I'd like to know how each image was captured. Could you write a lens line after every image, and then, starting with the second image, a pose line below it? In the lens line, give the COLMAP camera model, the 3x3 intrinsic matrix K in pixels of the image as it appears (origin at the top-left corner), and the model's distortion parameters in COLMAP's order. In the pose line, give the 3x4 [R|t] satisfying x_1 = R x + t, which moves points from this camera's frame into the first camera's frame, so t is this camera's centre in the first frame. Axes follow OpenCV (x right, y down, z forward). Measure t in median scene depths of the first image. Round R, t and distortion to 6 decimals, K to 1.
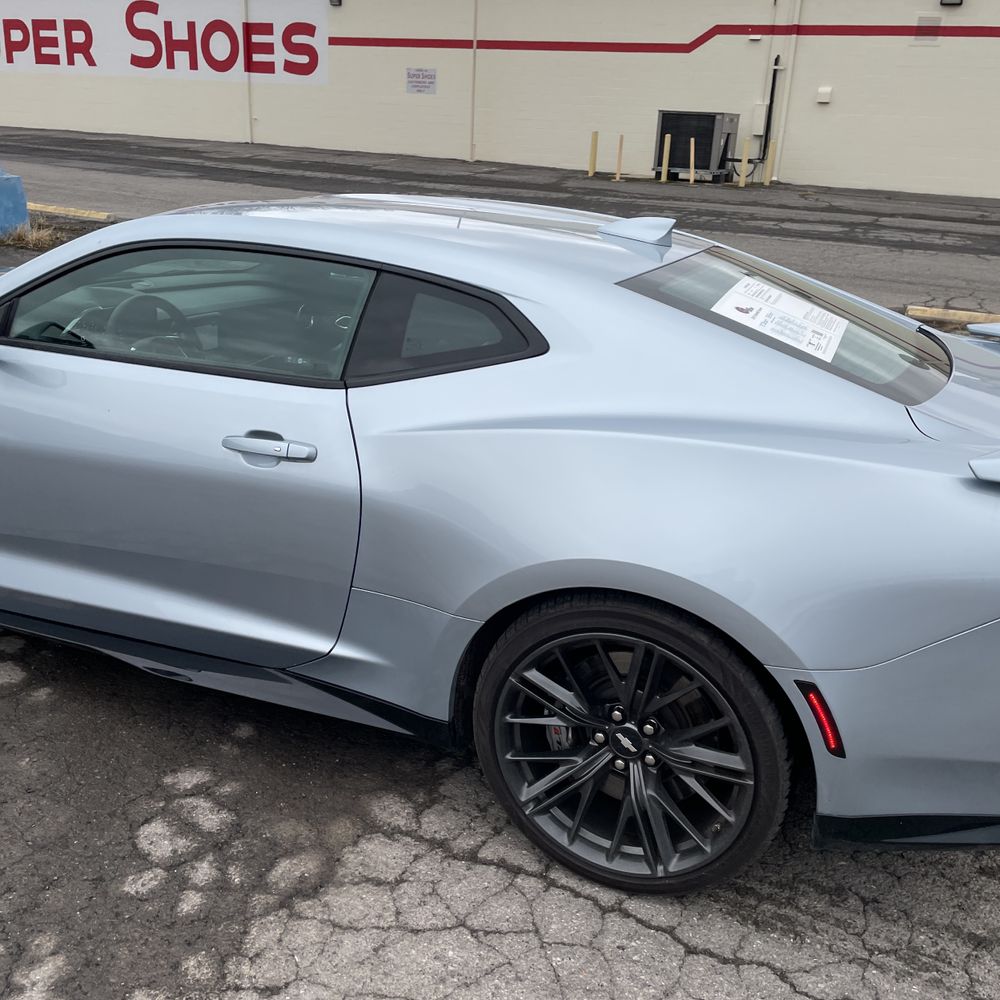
lens RADIAL K [[1012.0, 0, 509.6], [0, 1012.0, 507.3], [0, 0, 1]] dist [0.036469, 0.000000]
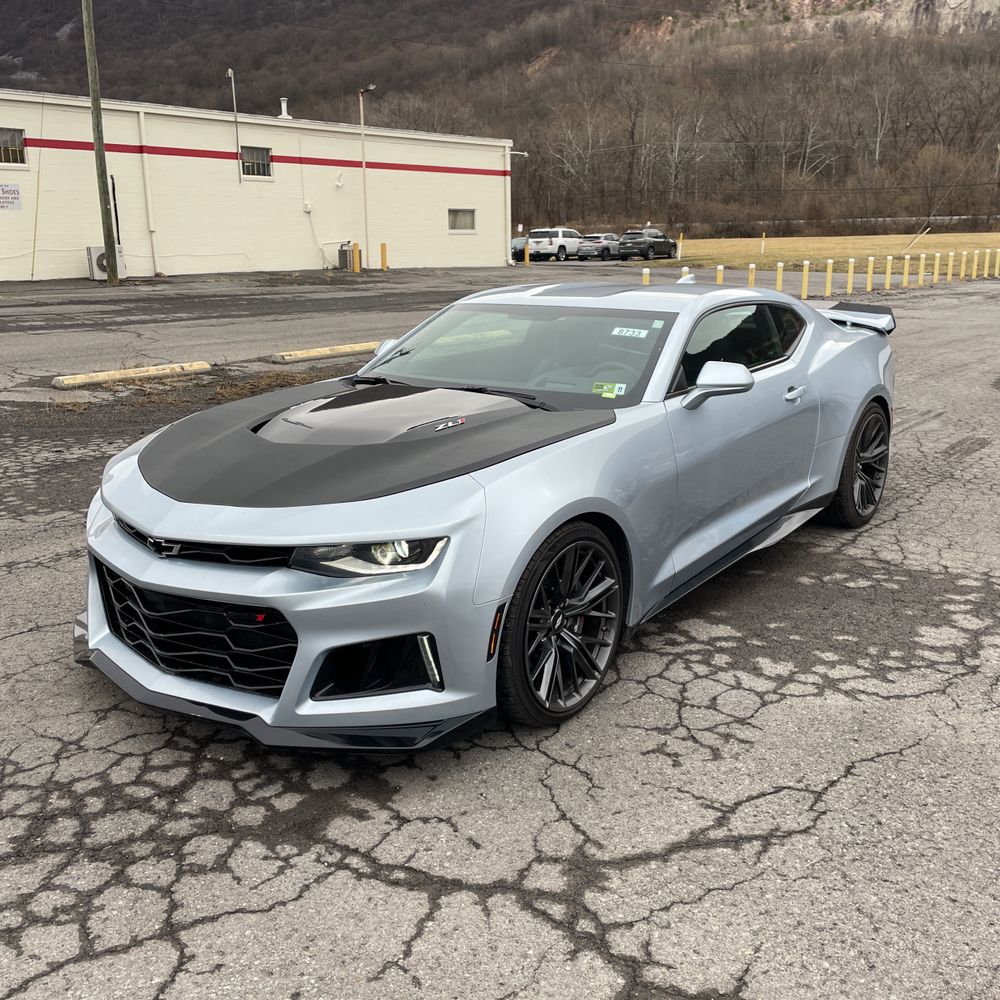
lens RADIAL K [[1012.0, 0, 500.5], [0, 1012.0, 489.1], [0, 0, 1]] dist [0.036469, 0.000000]
pose [[0.252030, -0.280921, 0.926048, -2.238783], [0.358994, 0.915797, 0.180109, -0.444191], [-0.898668, 0.287053, 0.331658, 0.879596]]
